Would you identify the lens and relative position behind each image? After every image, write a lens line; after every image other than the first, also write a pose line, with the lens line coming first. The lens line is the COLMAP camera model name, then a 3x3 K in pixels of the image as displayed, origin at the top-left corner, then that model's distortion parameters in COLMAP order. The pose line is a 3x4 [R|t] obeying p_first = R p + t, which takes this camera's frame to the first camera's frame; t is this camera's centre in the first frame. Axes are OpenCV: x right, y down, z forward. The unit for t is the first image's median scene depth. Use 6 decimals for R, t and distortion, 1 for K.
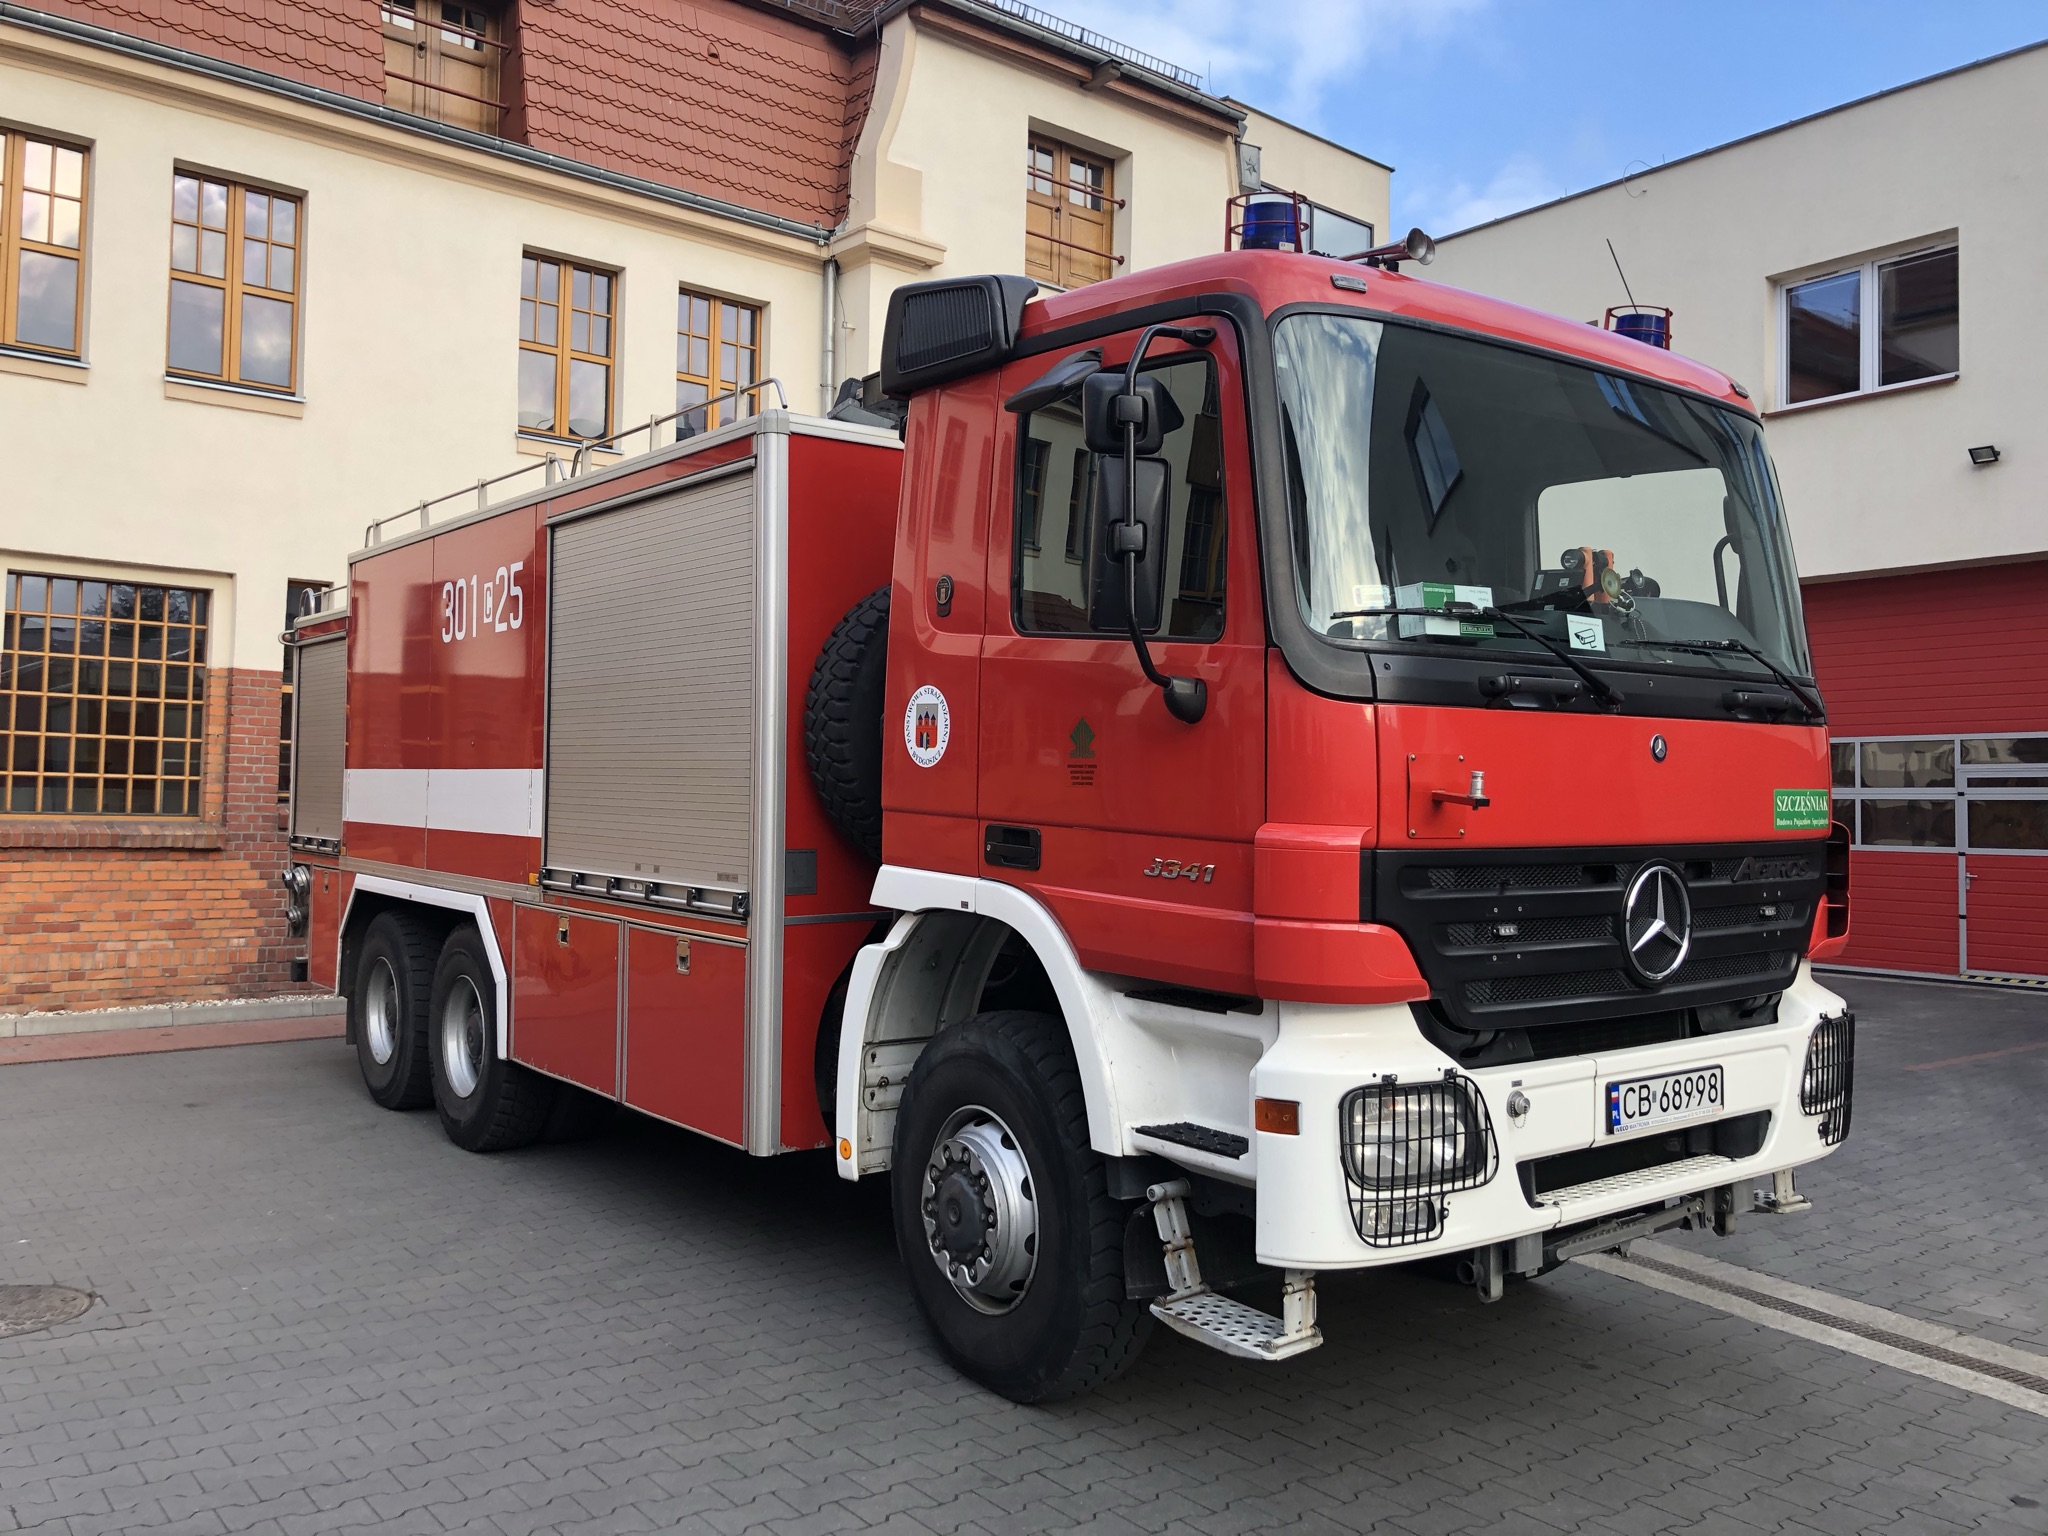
lens RADIAL K [[1637.2, 0, 1027.0], [0, 1637.2, 751.1], [0, 0, 1]] dist [0.009572, -0.005592]
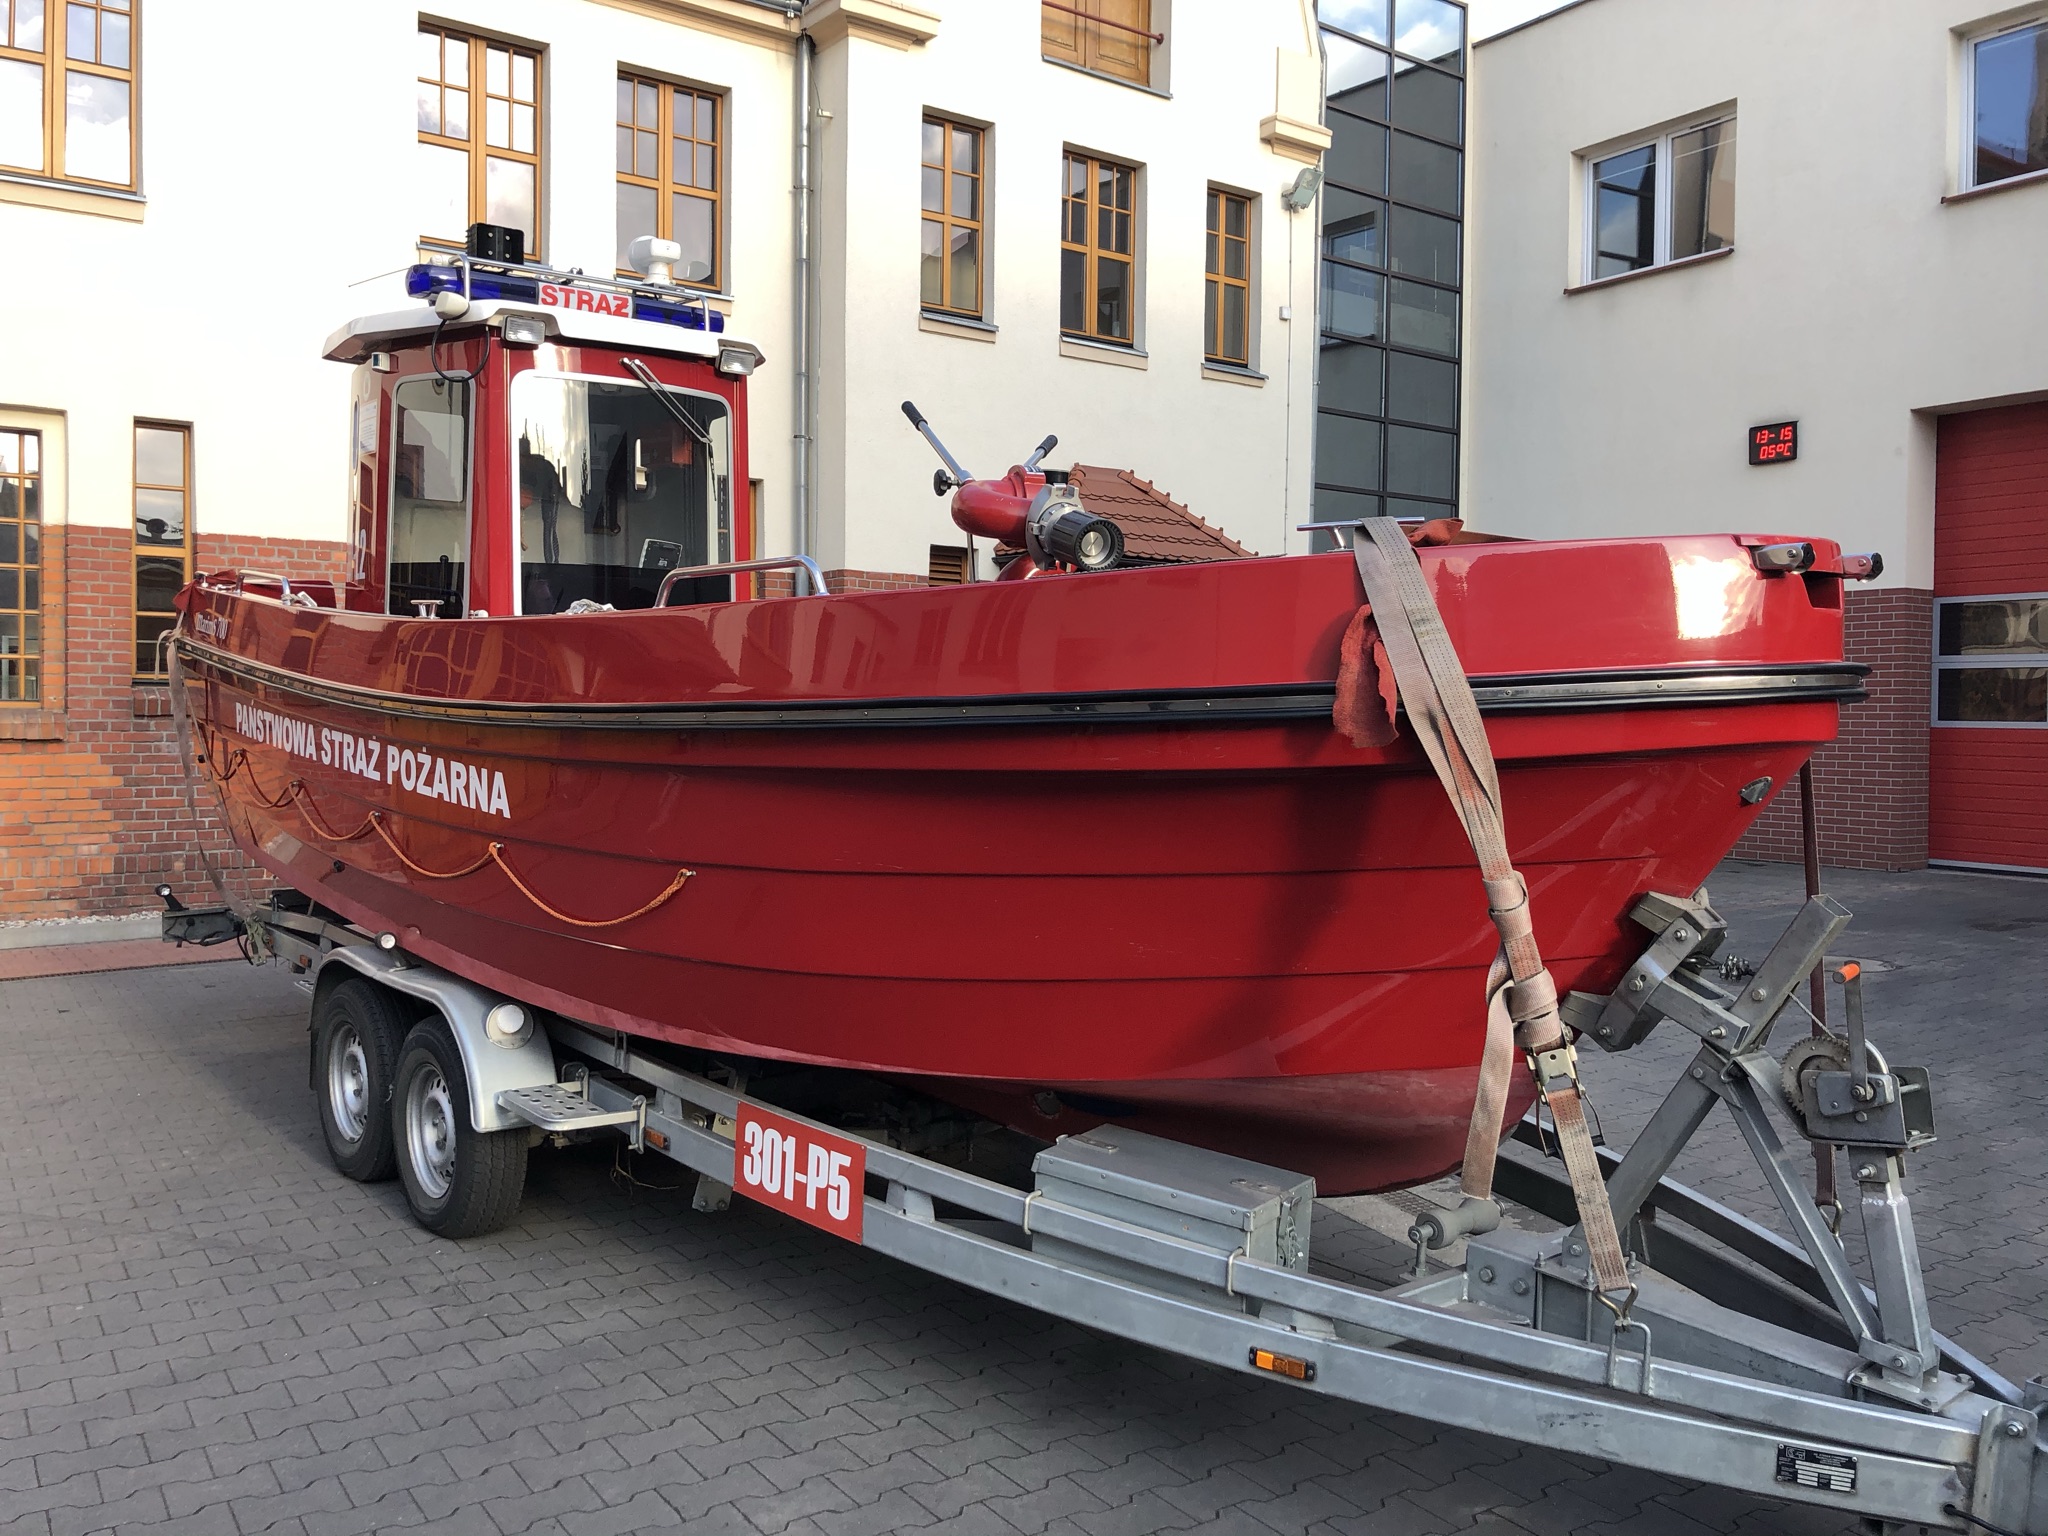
lens RADIAL K [[1637.2, 0, 1031.4], [0, 1637.2, 742.8], [0, 0, 1]] dist [0.009572, -0.005592]
pose [[0.998068, -0.008279, -0.061584, 0.045580], [0.011889, 0.998218, 0.058478, 0.013902], [0.060990, -0.059097, 0.996387, 0.149446]]
